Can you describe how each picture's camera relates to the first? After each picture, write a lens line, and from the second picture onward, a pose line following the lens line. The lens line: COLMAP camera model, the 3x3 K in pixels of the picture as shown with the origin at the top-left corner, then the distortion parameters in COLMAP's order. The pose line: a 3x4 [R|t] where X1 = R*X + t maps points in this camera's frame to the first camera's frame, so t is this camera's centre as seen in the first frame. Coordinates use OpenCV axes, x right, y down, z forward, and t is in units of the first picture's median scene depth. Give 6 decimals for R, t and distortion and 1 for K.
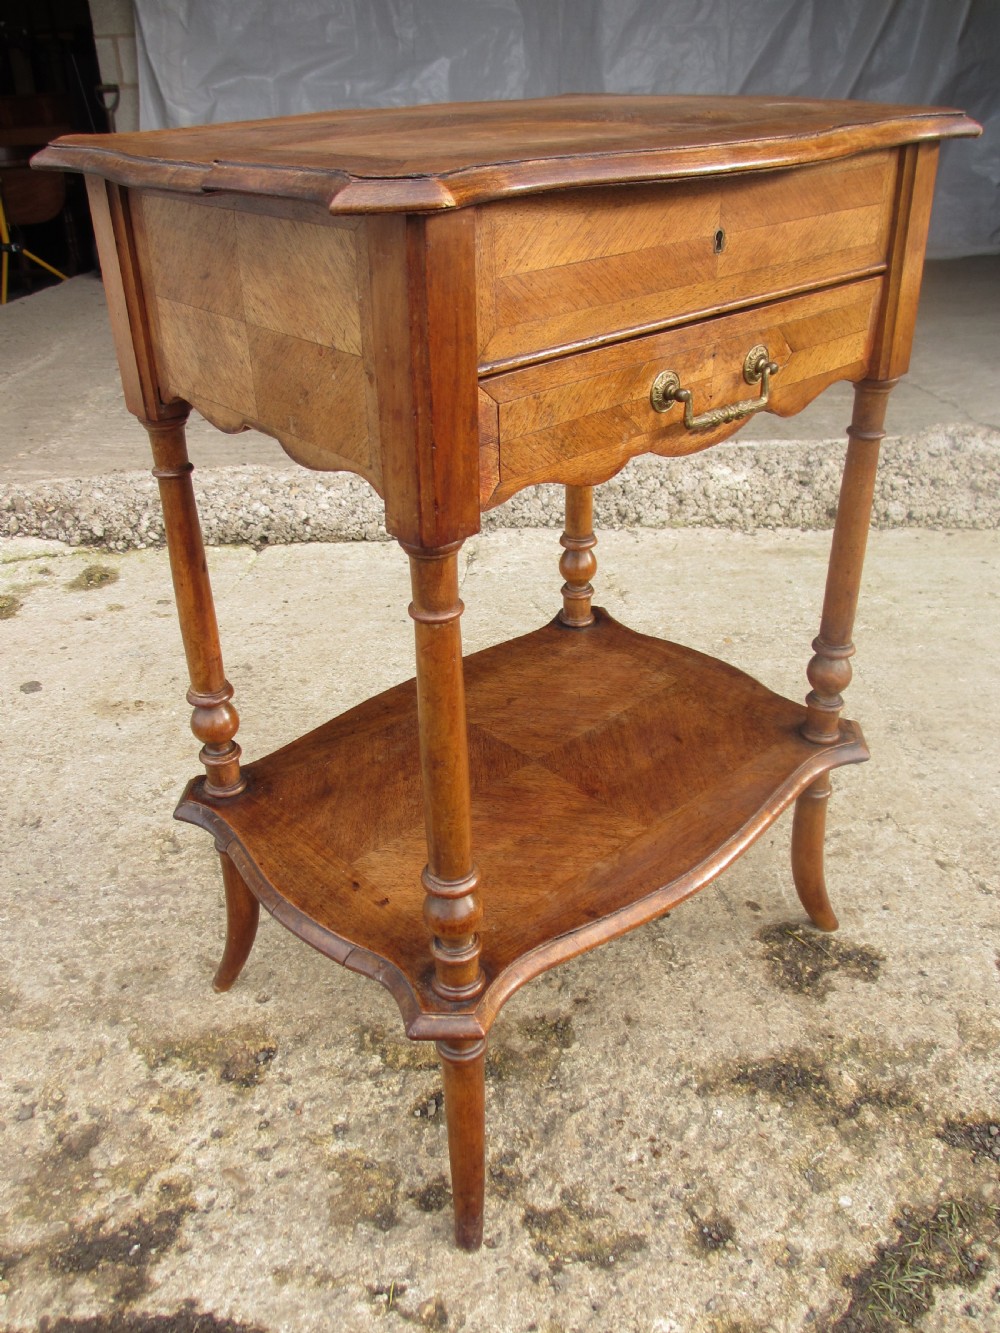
lens RADIAL K [[1119.9, 0, 502.3], [0, 1119.9, 648.4], [0, 0, 1]] dist [-0.060226, 0.018904]
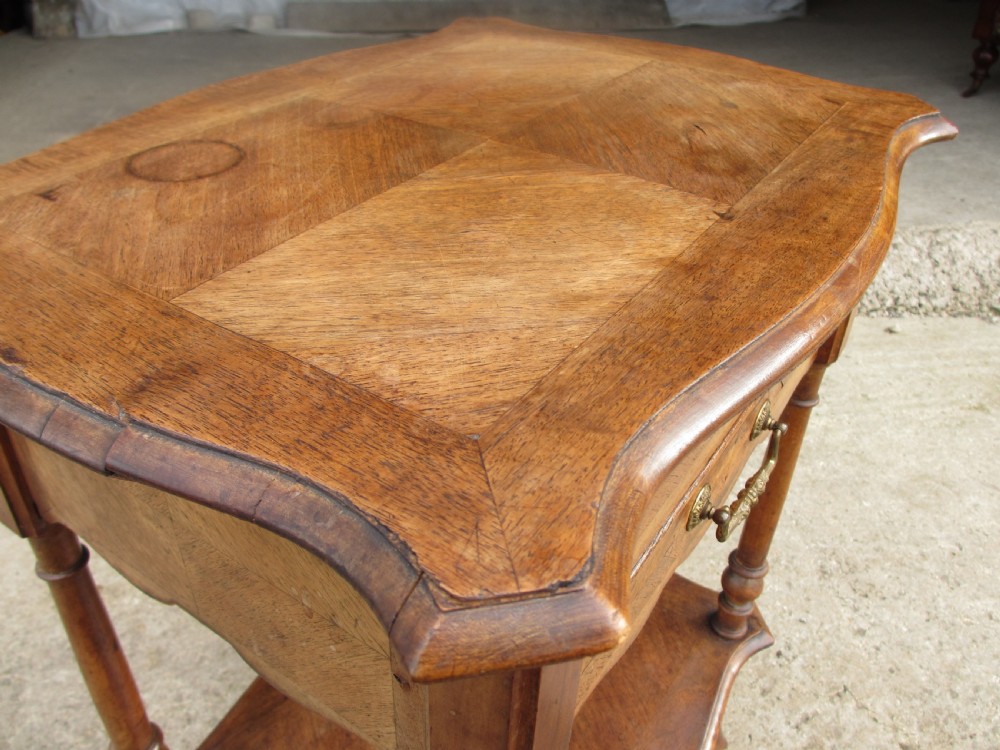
lens RADIAL K [[840.1, 0, 499.7], [0, 840.1, 364.7], [0, 0, 1]] dist [-0.060226, 0.018904]
pose [[0.988640, -0.044833, 0.143463, -0.054340], [0.032272, 0.995534, 0.088718, -0.157595], [-0.146800, -0.083080, 0.985671, 0.186165]]
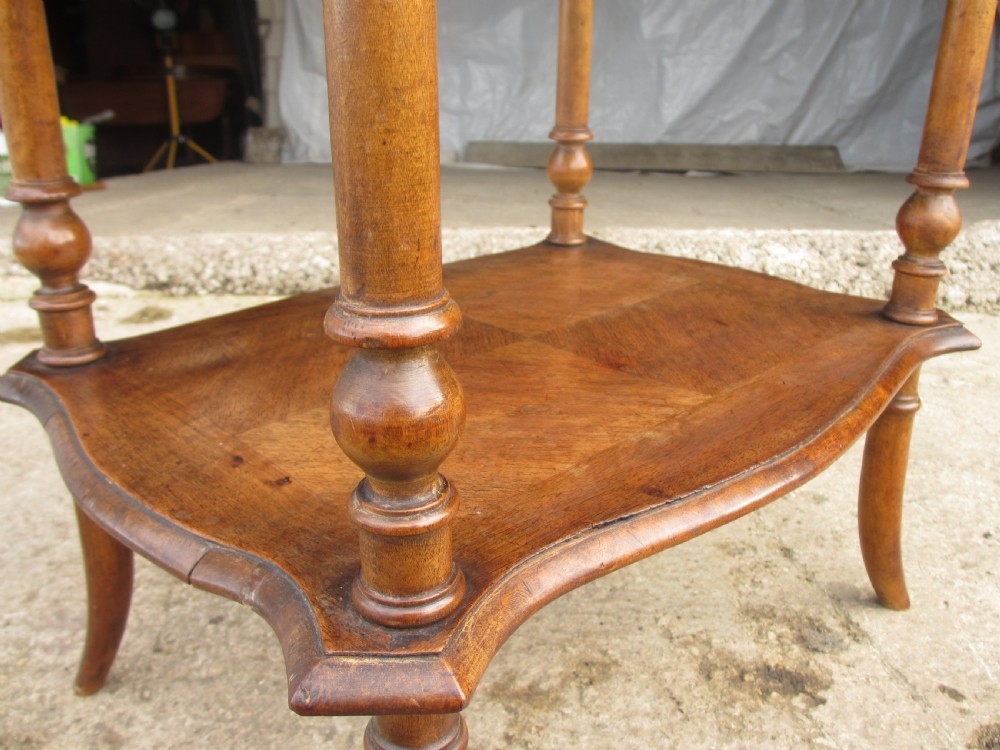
lens RADIAL K [[822.6, 0, 500.8], [0, 822.6, 391.6], [0, 0, 1]] dist [-0.047139, 0.005328]
pose [[0.997897, 0.039600, -0.051311, -0.012351], [-0.045475, 0.991863, -0.118907, 0.071996], [0.046185, 0.120991, 0.991579, 0.288457]]
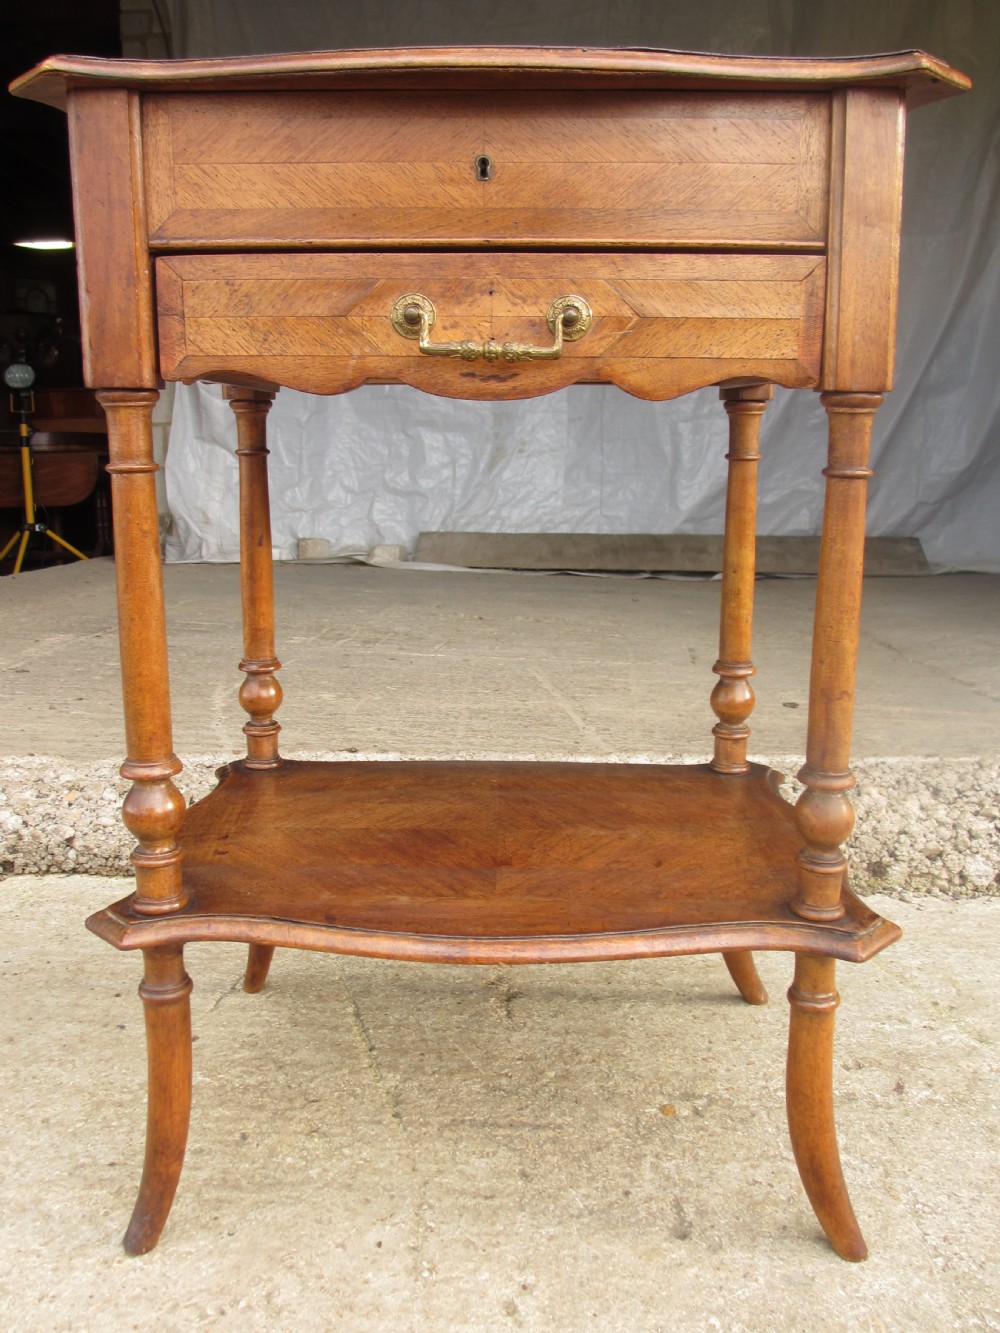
lens RADIAL K [[1096.5, 0, 504.1], [0, 1096.5, 683.2], [0, 0, 1]] dist [-0.047139, 0.005328]
pose [[0.996438, 0.040534, -0.073948, 0.130478], [-0.057311, 0.968774, -0.241233, -0.065077], [0.061861, 0.244612, 0.967646, 0.368363]]
